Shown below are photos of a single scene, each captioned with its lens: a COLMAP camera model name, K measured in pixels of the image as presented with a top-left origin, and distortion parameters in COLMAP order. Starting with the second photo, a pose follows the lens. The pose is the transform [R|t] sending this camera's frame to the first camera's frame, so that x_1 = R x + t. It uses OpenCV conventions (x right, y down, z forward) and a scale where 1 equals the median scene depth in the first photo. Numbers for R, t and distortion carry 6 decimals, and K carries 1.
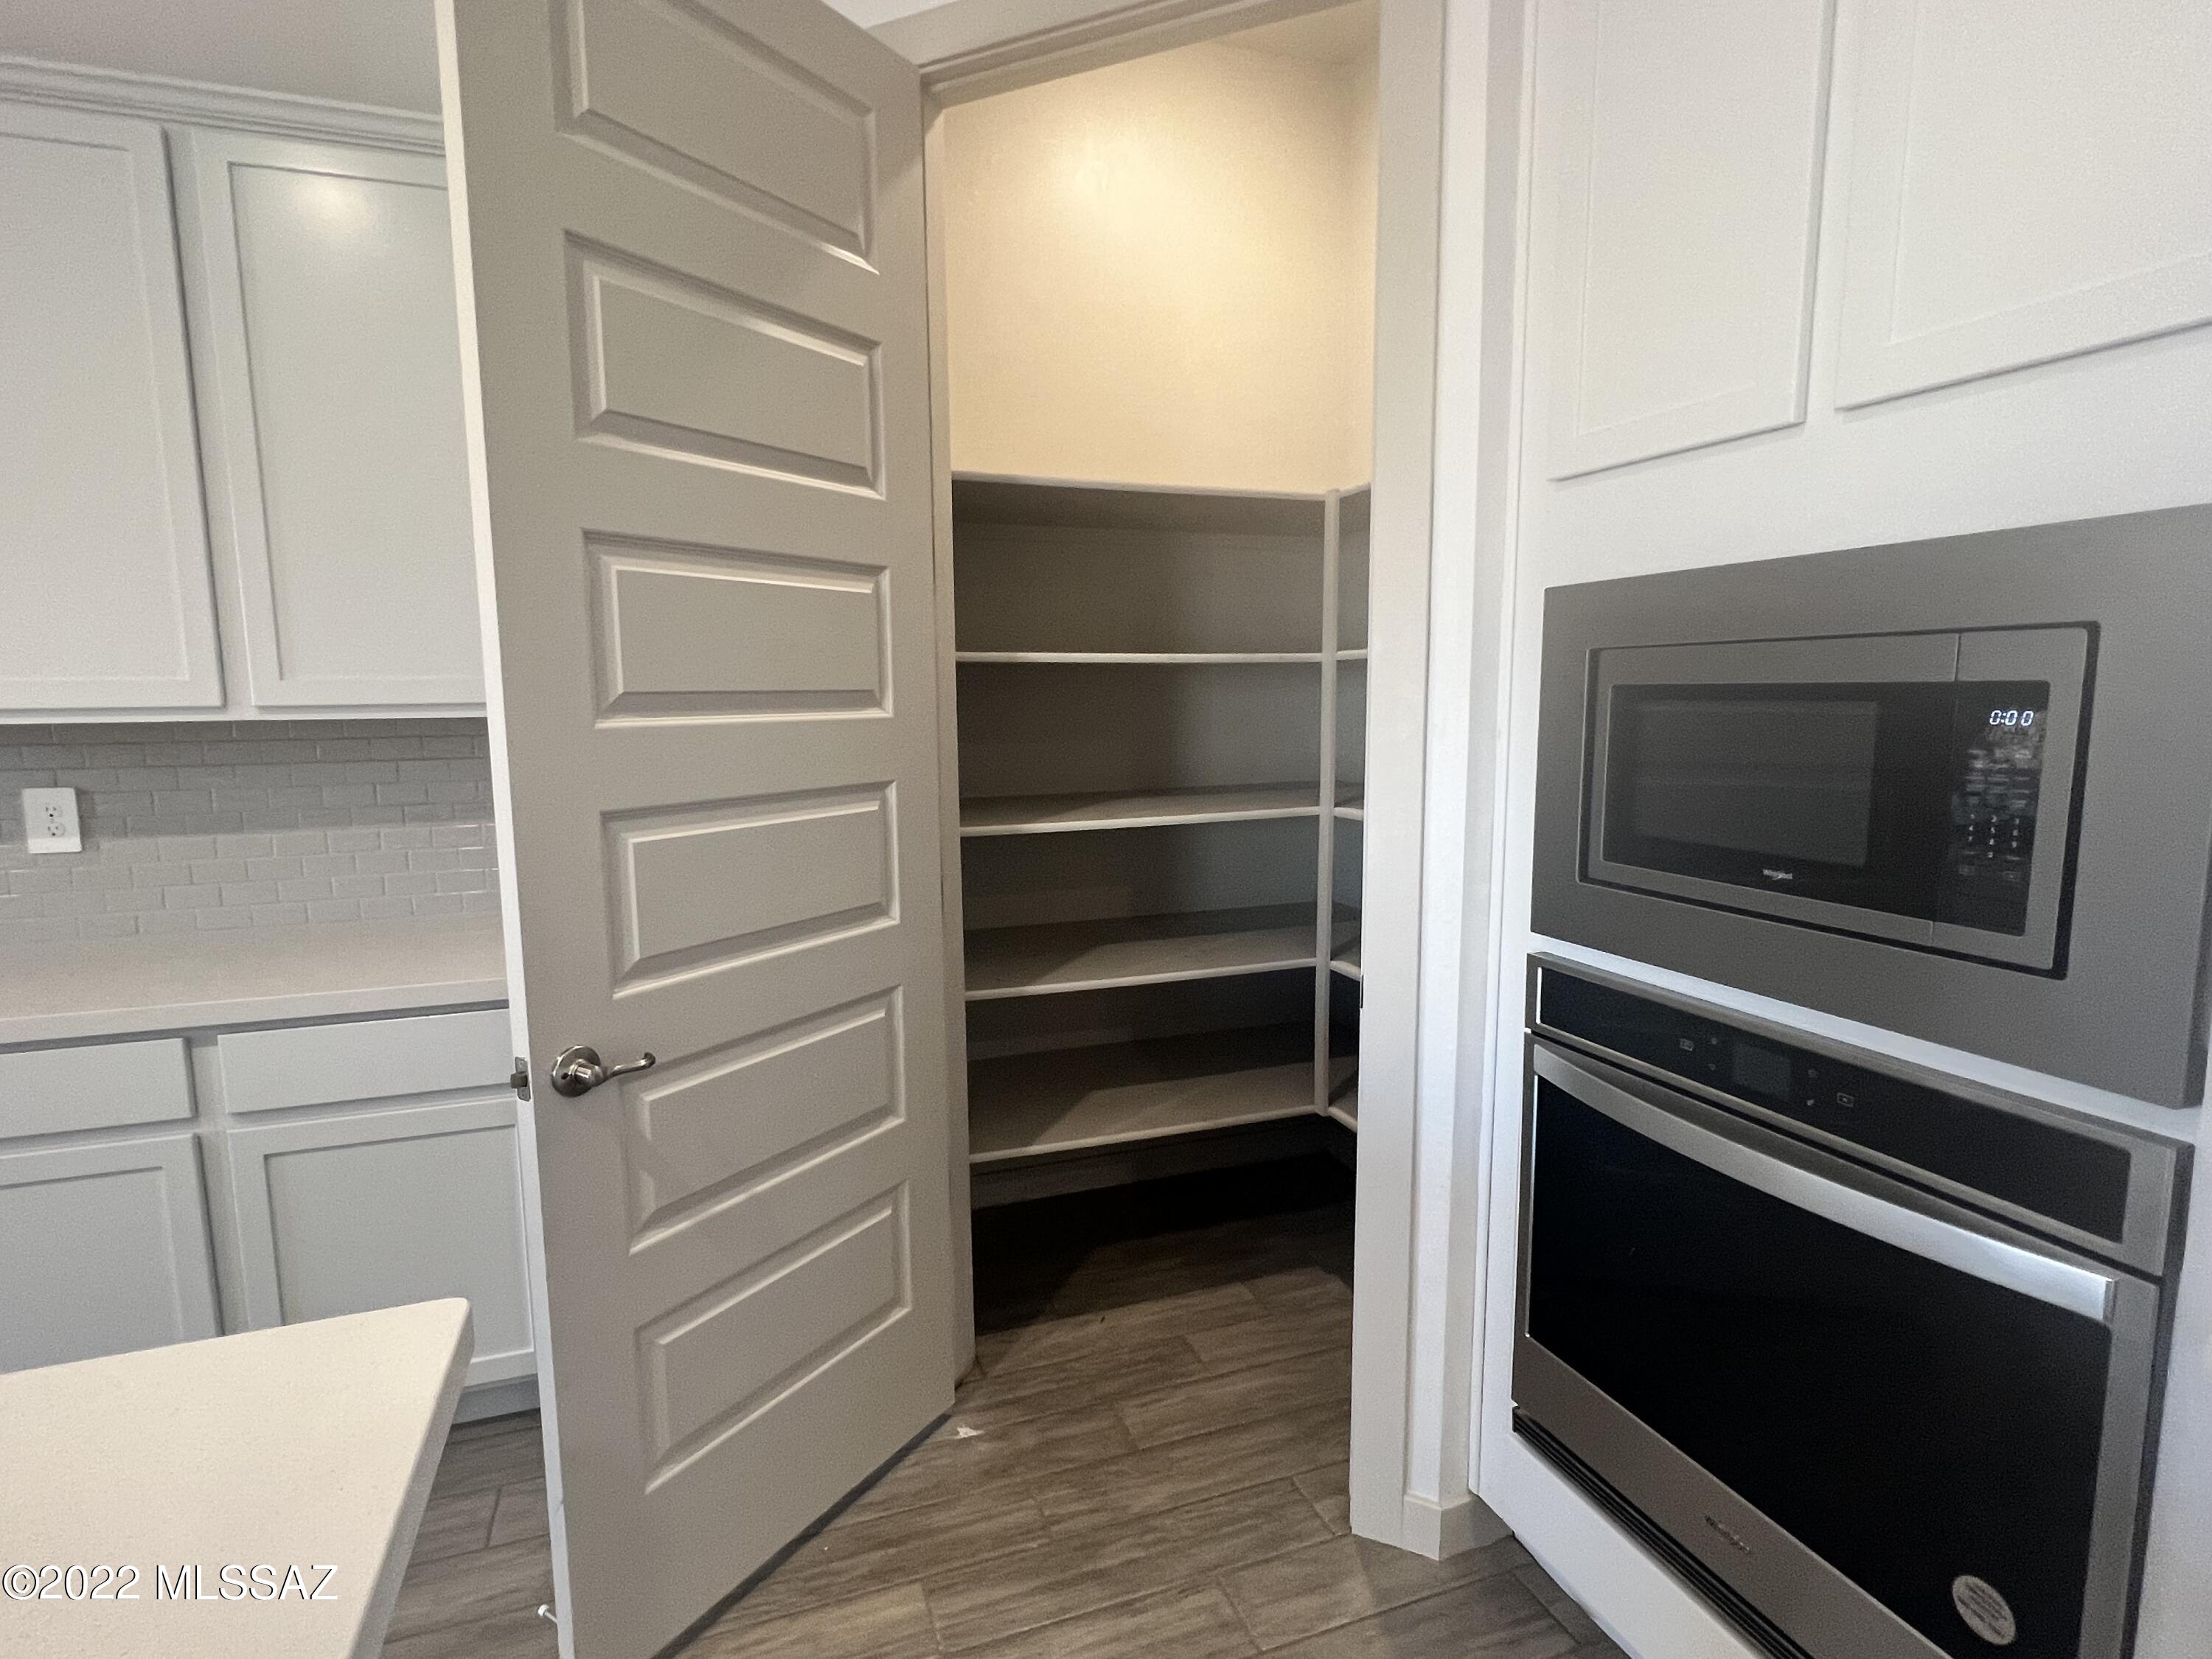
lens RADIAL K [[1130.2, 0, 1109.1], [0, 1130.2, 821.2], [0, 0, 1]] dist [-0.007755, 0.002795]
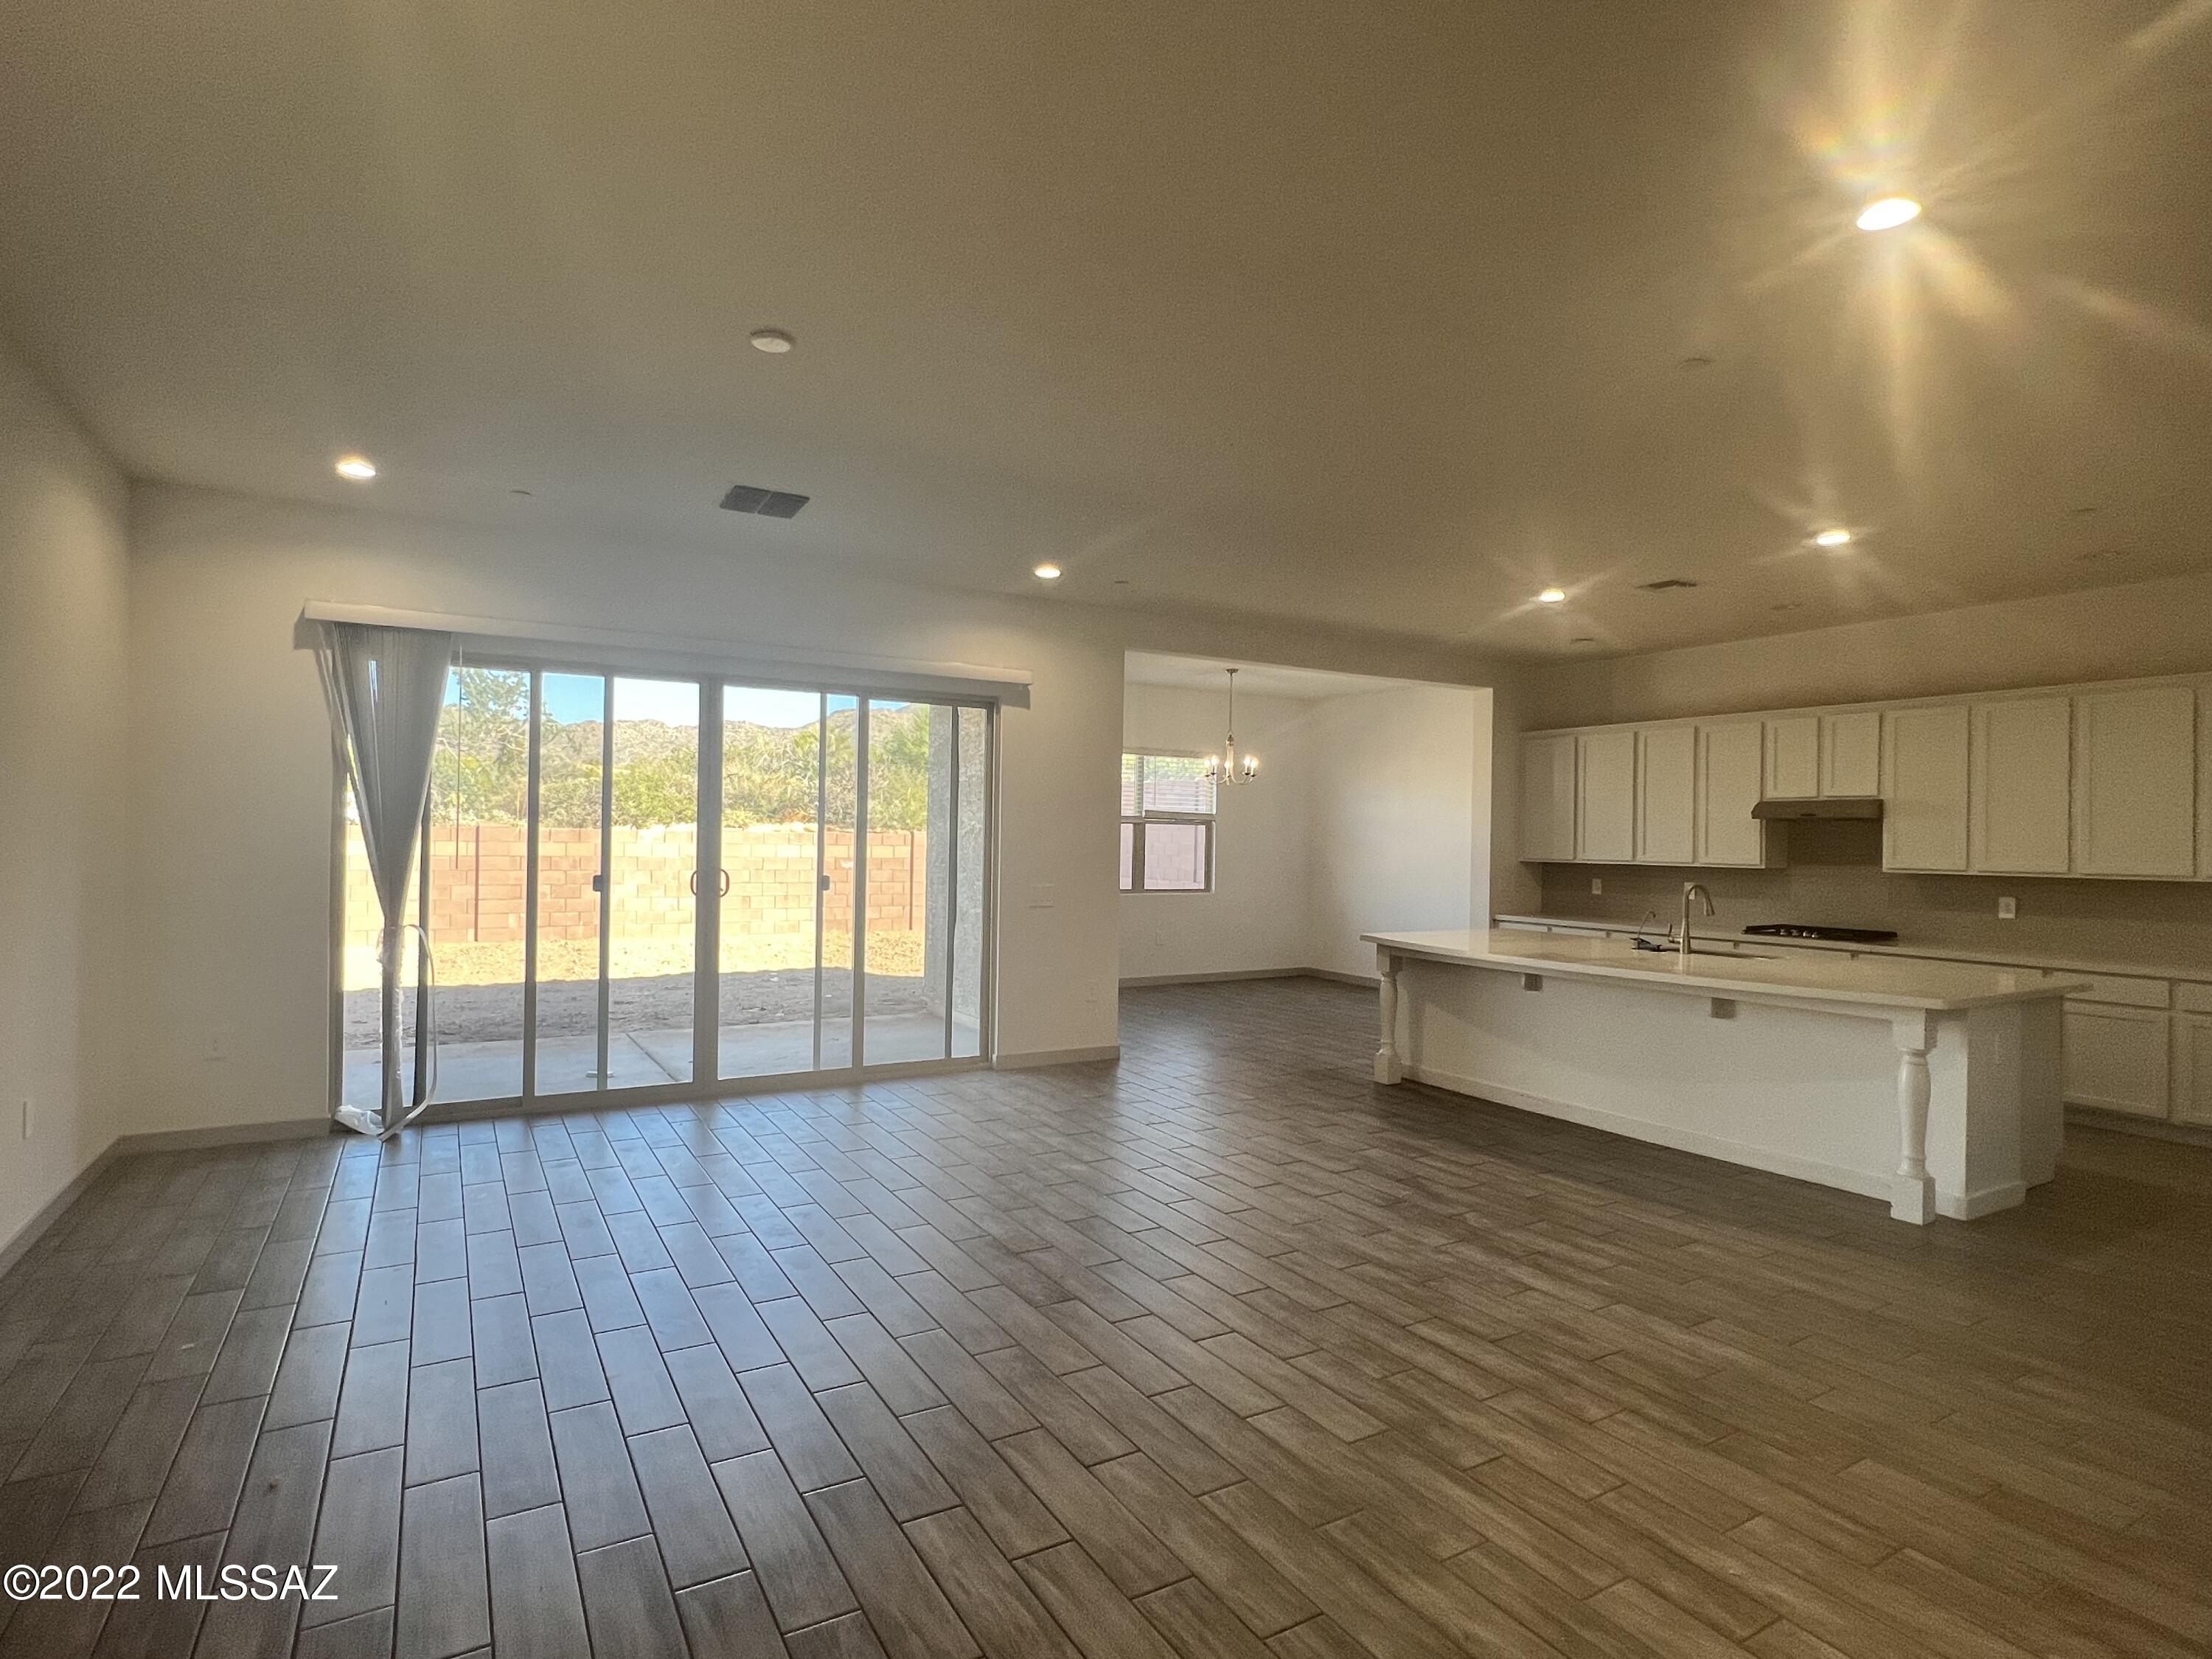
lens RADIAL K [[1130.2, 0, 1097.2], [0, 1130.2, 831.3], [0, 0, 1]] dist [-0.007755, 0.002795]
pose [[0.177212, 0.001197, -0.984172, 2.171890], [-0.131829, 0.991016, -0.022532, 0.250448], [0.975304, 0.133736, 0.175778, -2.629975]]
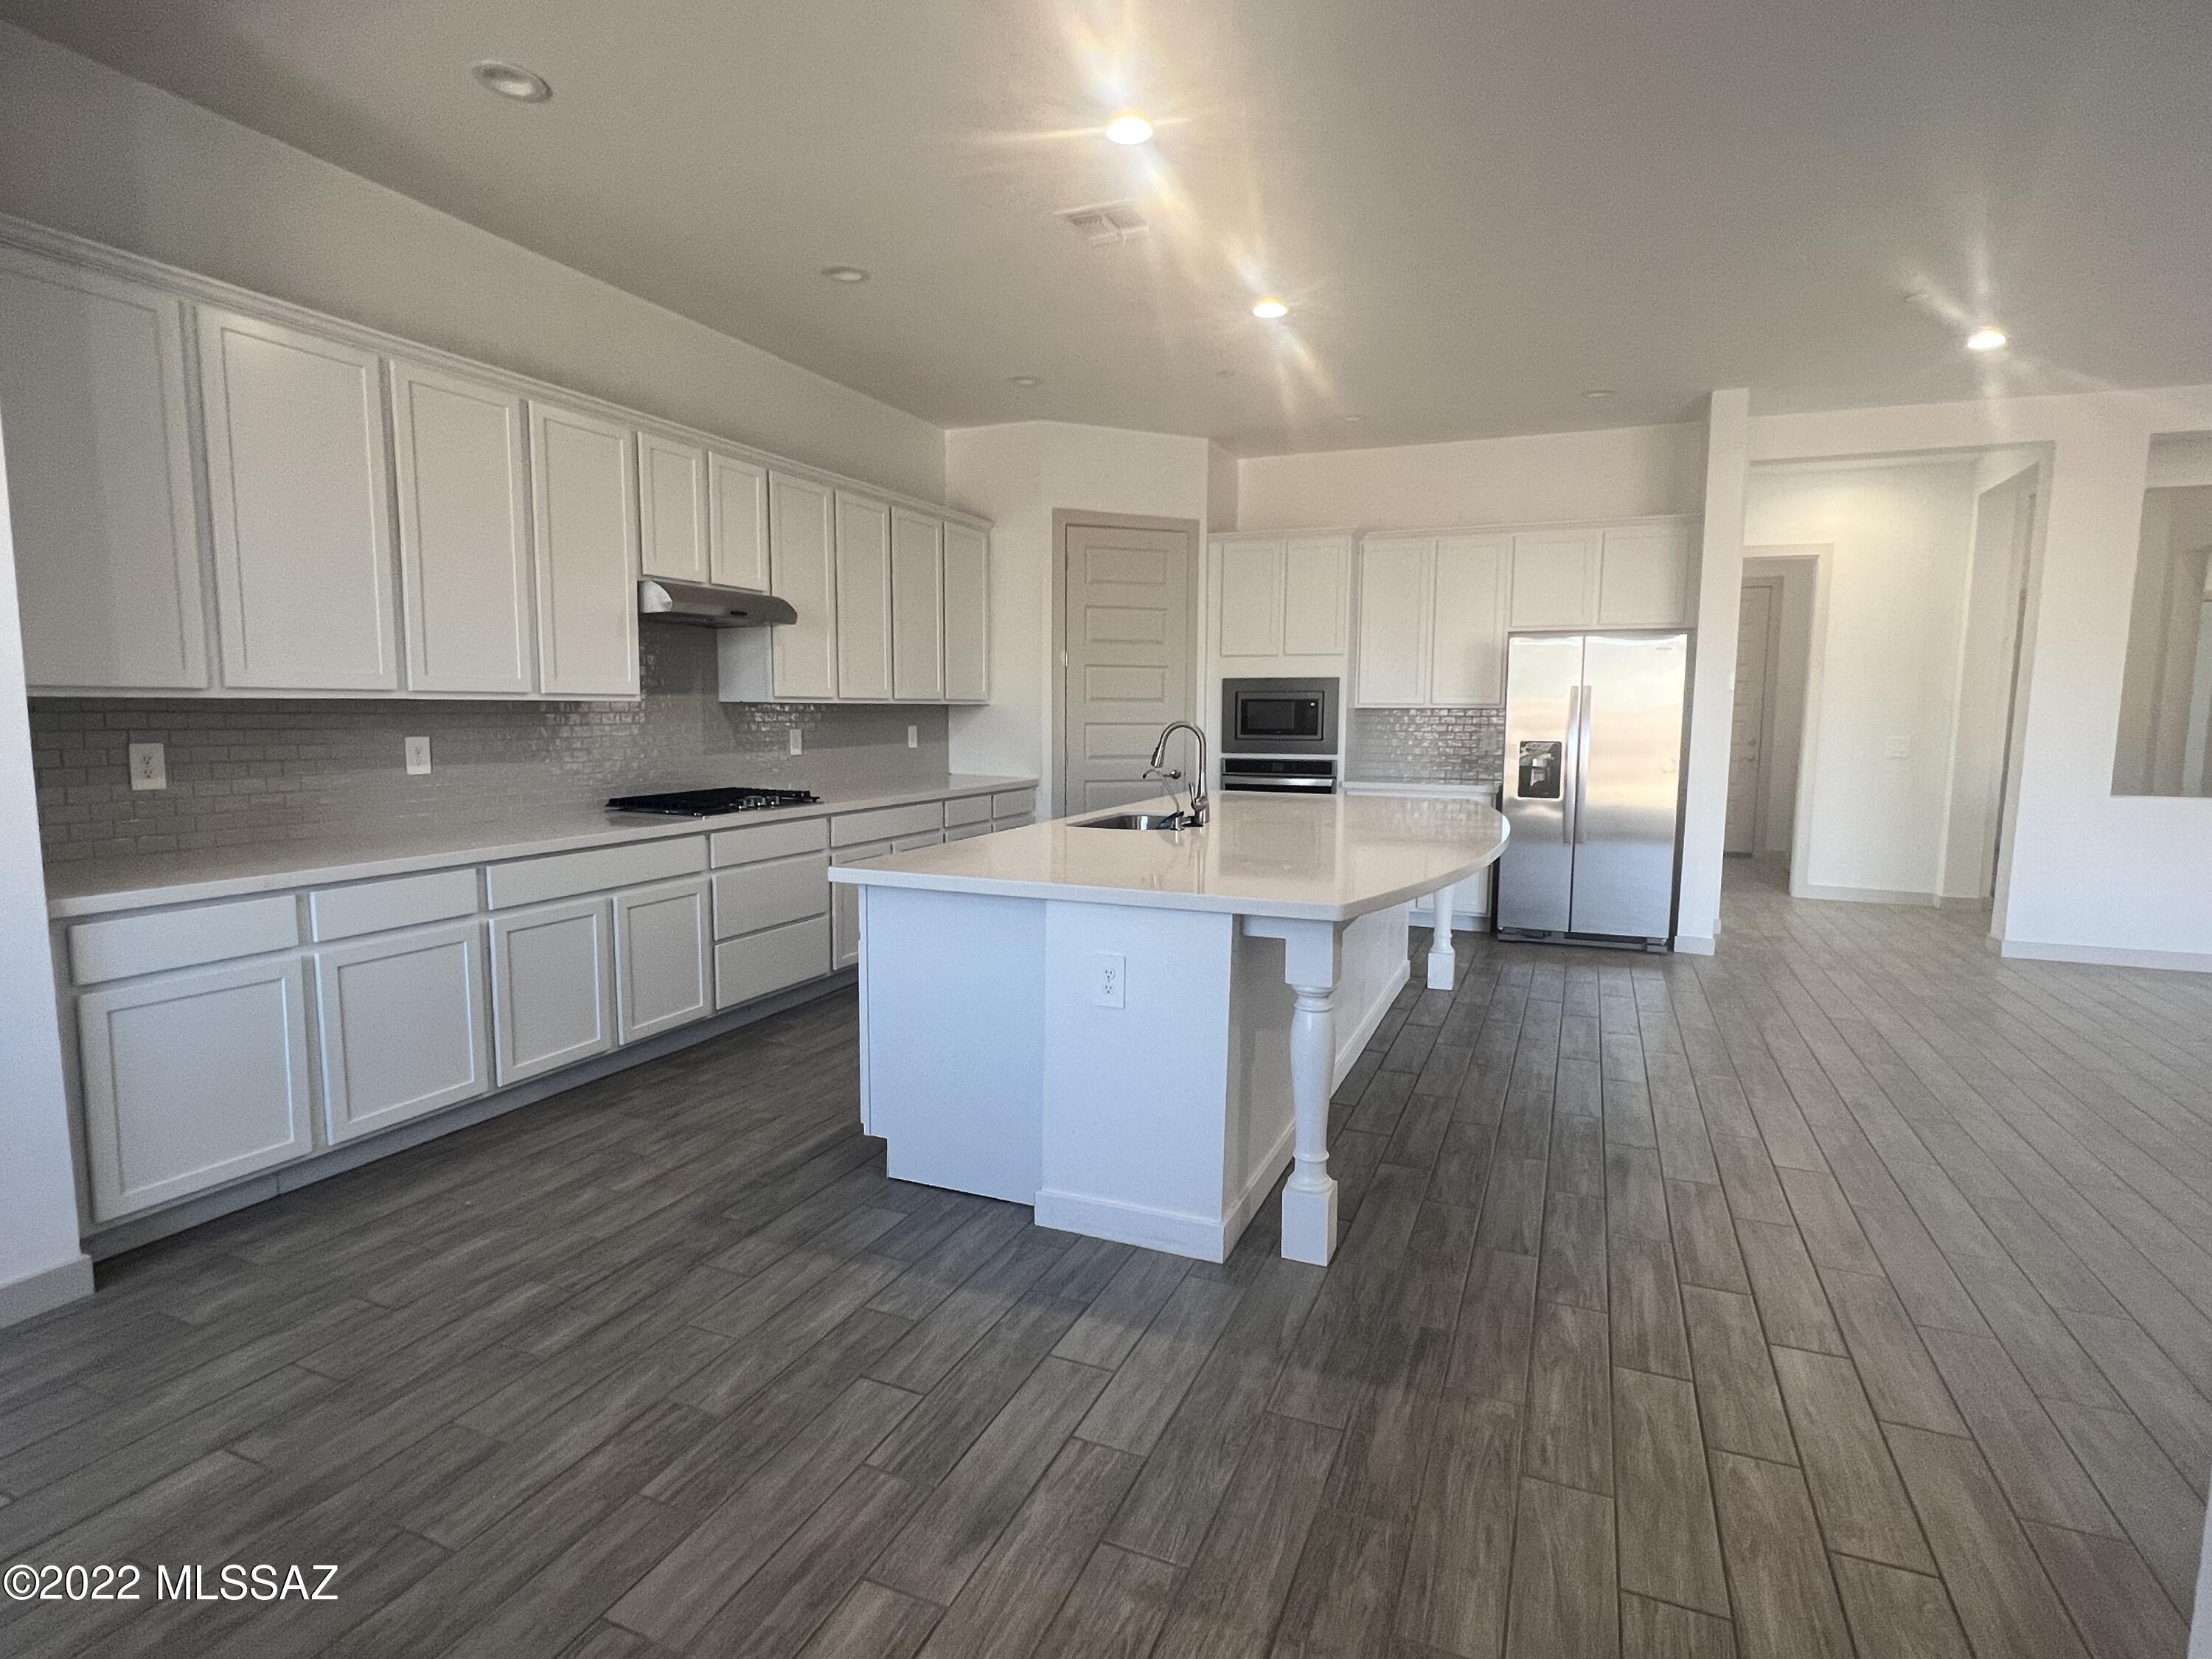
lens RADIAL K [[1130.2, 0, 1104.9], [0, 1130.2, 829.8], [0, 0, 1]] dist [-0.007755, 0.002795]
pose [[0.683408, -0.068595, 0.726807, -3.102624], [0.074372, 0.996938, 0.024159, 0.249107], [-0.726239, 0.037544, 0.686417, -1.678631]]
